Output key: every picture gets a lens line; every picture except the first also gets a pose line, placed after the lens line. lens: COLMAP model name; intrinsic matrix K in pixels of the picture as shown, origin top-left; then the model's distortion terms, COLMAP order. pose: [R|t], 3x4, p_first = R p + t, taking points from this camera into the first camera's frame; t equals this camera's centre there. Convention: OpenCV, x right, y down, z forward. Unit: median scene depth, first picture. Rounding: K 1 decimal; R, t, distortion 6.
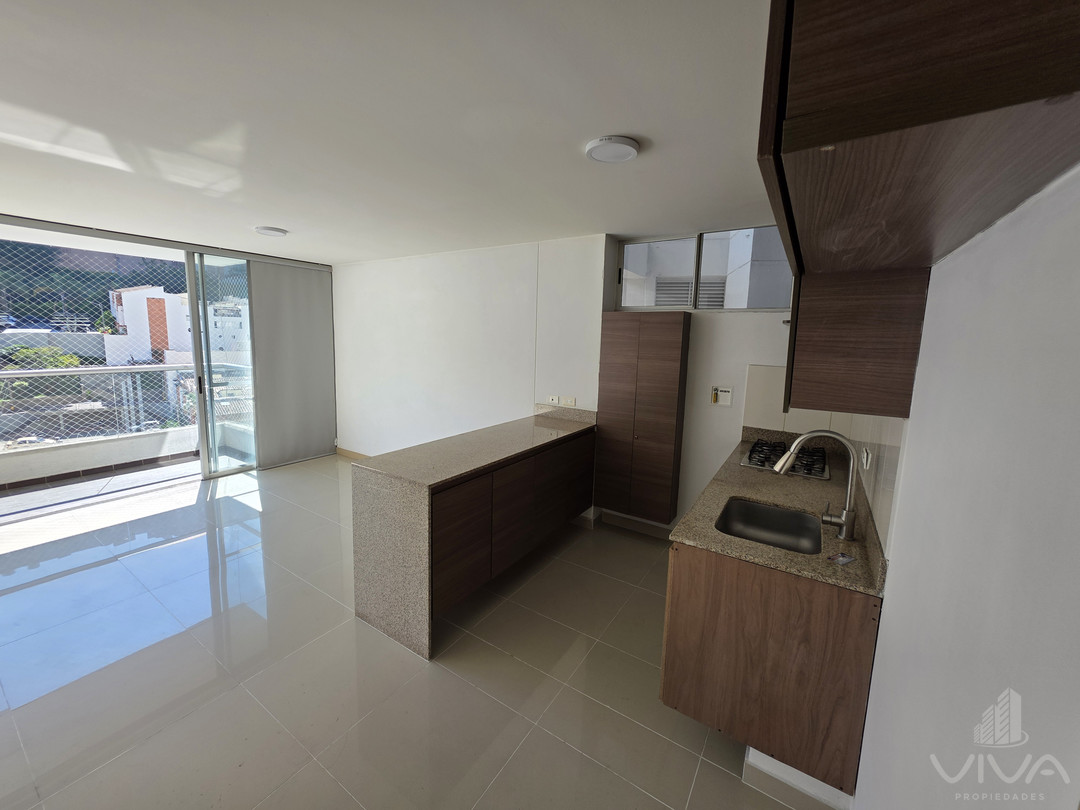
lens RADIAL K [[429.7, 0, 531.6], [0, 429.7, 391.8], [0, 0, 1]] dist [0.000185, 0.000338]
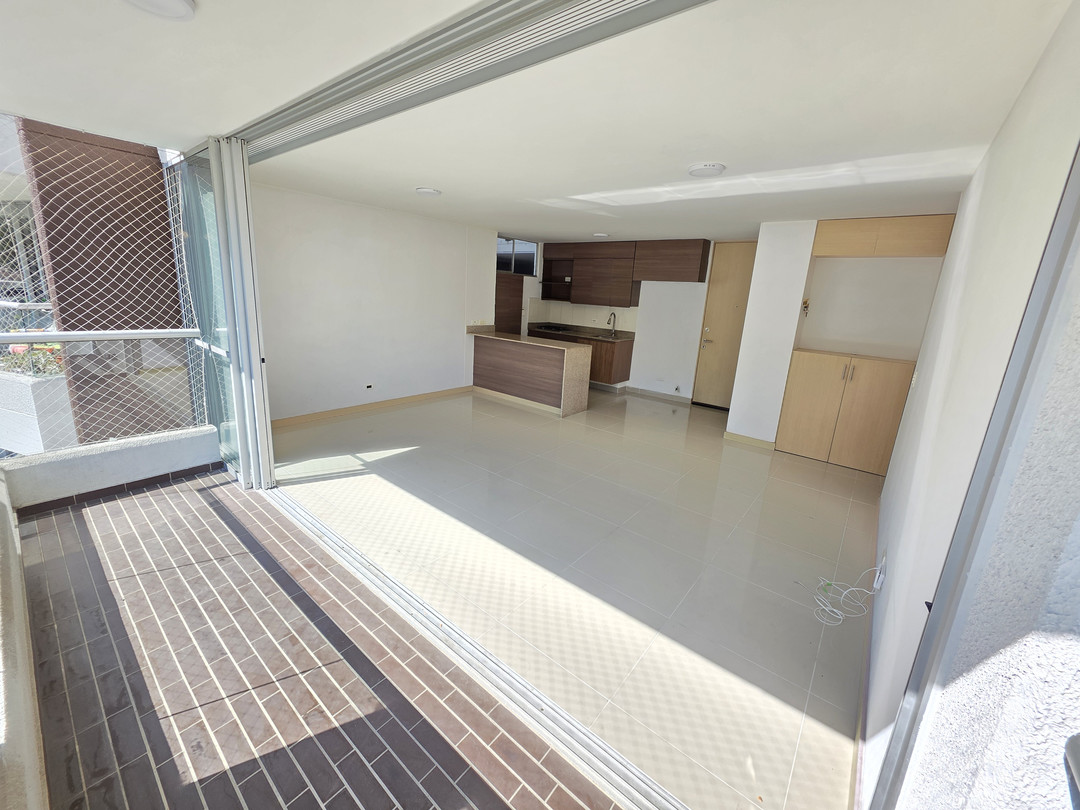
lens RADIAL K [[429.7, 0, 531.6], [0, 429.7, 391.8], [0, 0, 1]] dist [0.000185, 0.000338]
pose [[0.102205, -0.247564, 0.963466, -2.829362], [0.078199, 0.967540, 0.240316, -0.182473], [-0.991685, 0.050781, 0.118247, 0.983357]]
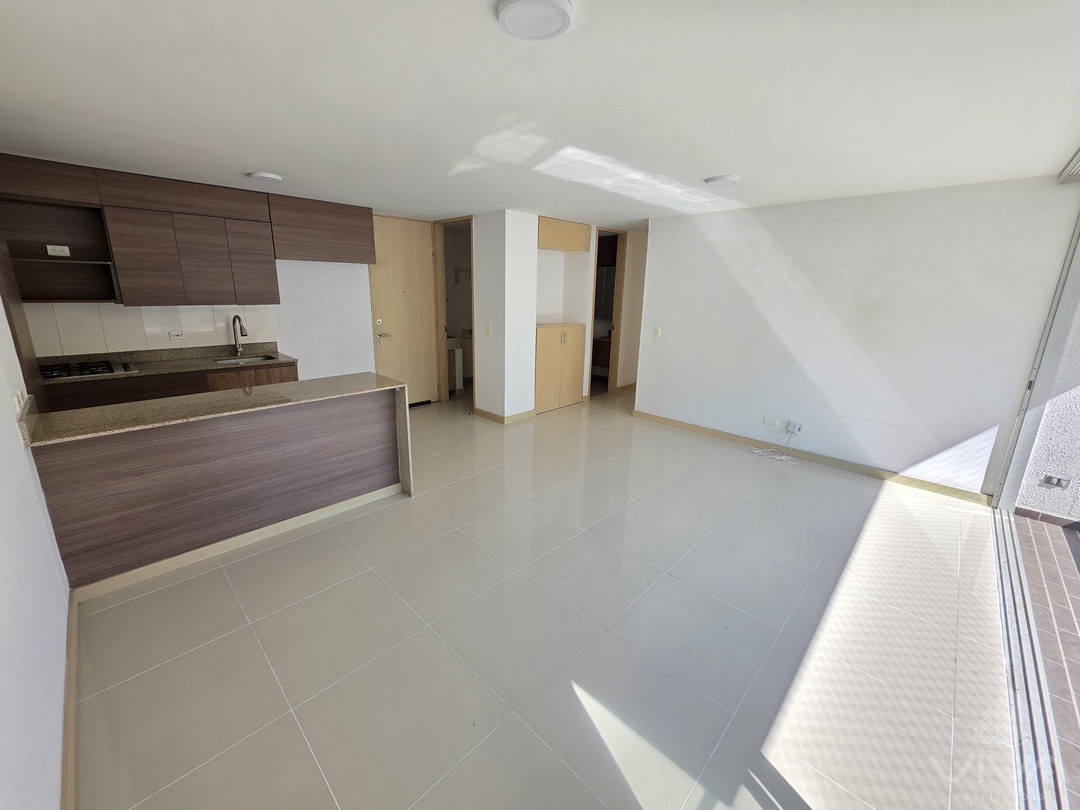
lens RADIAL K [[429.7, 0, 531.6], [0, 429.7, 391.8], [0, 0, 1]] dist [0.000185, 0.000338]
pose [[-0.980818, -0.087848, 0.174011, -1.097551], [-0.018041, 0.929771, 0.367696, -0.329706], [-0.194091, 0.357503, -0.913521, 2.283844]]
